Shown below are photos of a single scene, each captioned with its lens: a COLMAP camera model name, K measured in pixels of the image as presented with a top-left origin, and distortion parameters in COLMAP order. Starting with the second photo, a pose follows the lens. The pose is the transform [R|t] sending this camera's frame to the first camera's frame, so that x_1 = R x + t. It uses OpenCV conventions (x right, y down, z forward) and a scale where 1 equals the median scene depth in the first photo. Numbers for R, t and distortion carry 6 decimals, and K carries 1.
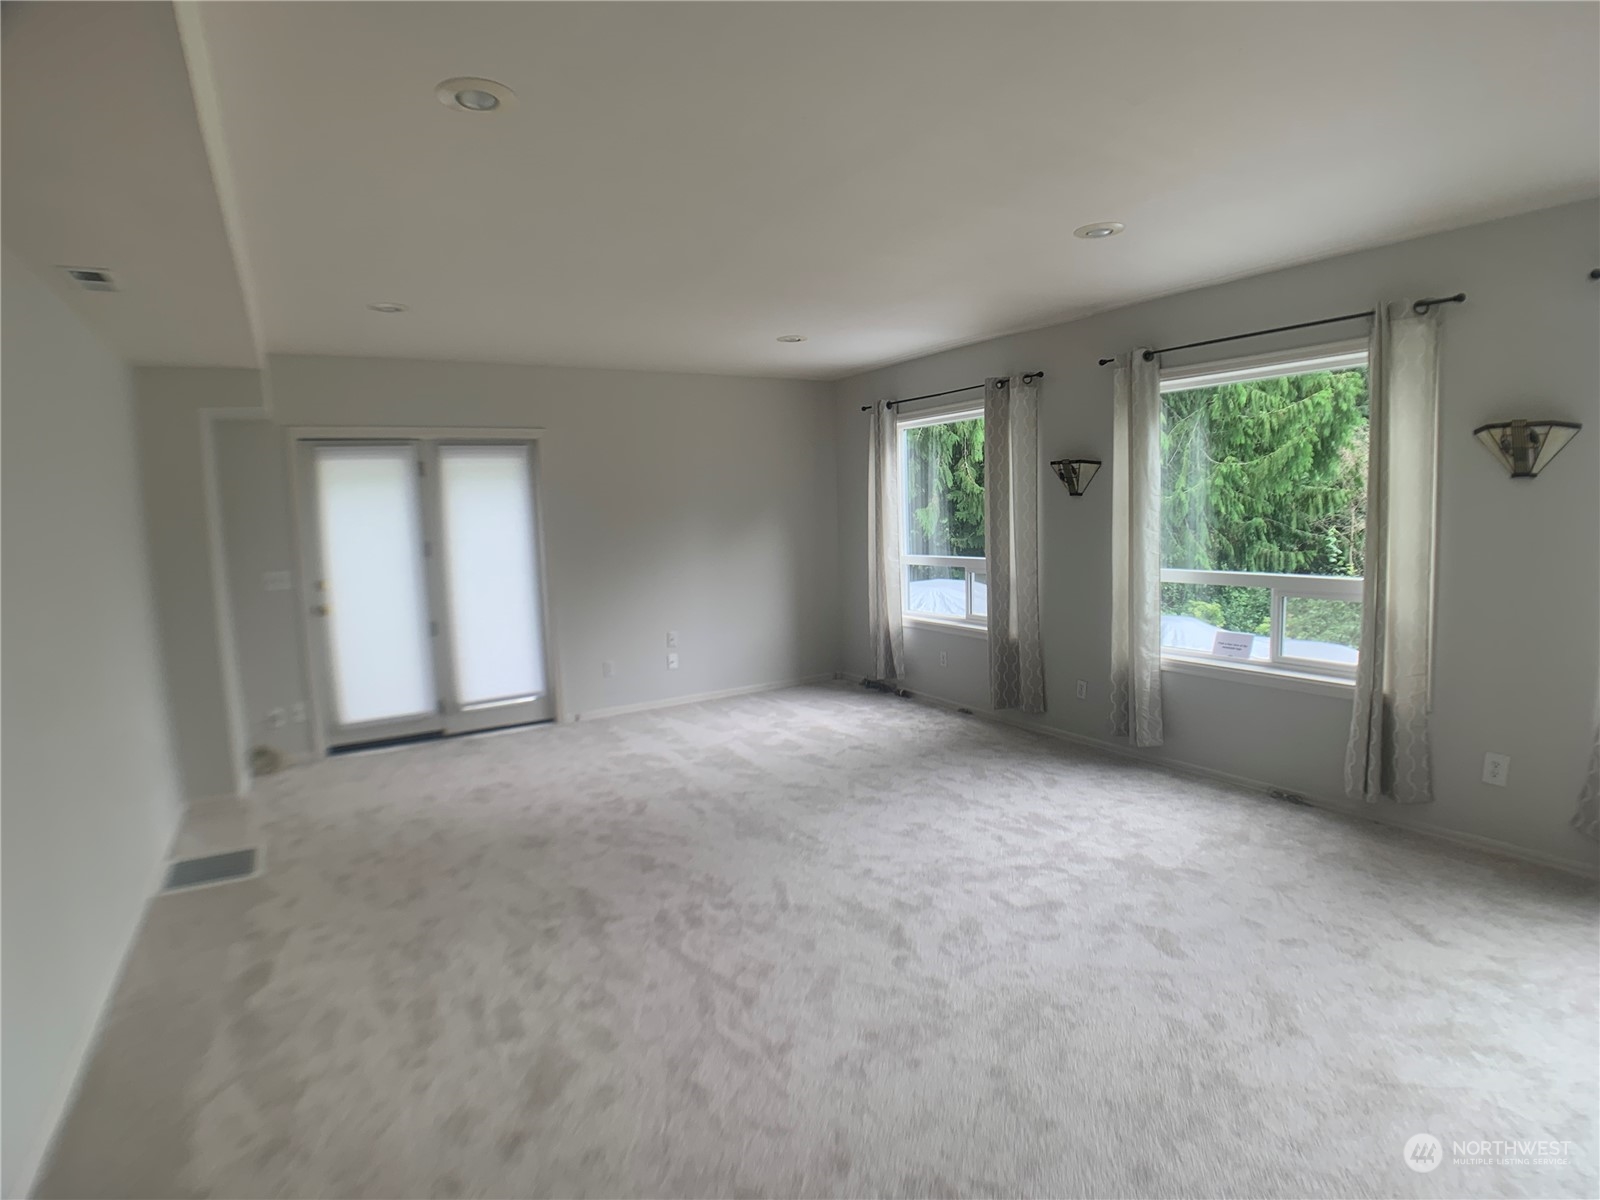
lens RADIAL K [[830.0, 0, 795.0], [0, 830.0, 595.2], [0, 0, 1]] dist [-0.063609, 0.002274]
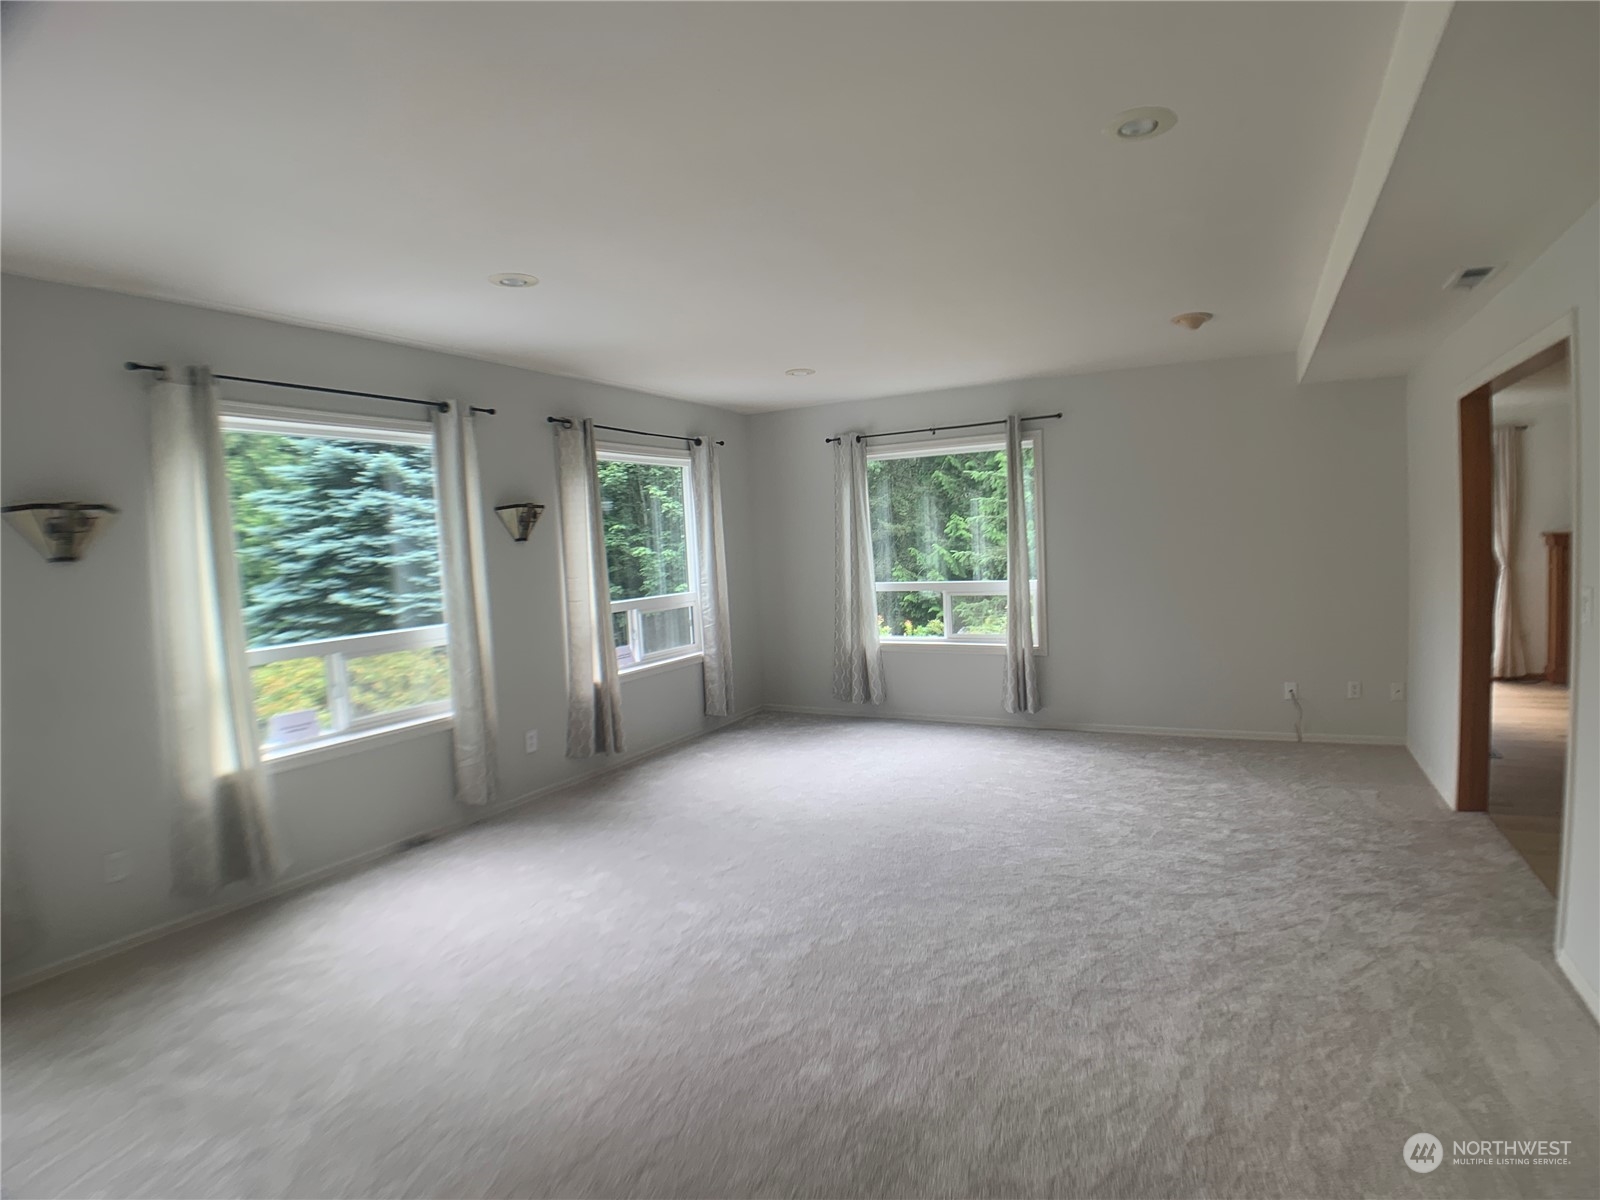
lens RADIAL K [[830.0, 0, 795.0], [0, 830.0, 595.2], [0, 0, 1]] dist [-0.063609, 0.002274]
pose [[-0.487194, 0.009656, 0.873241, -0.624770], [0.155152, 0.984988, 0.075670, -0.076953], [-0.859401, 0.172351, -0.481378, 1.187342]]
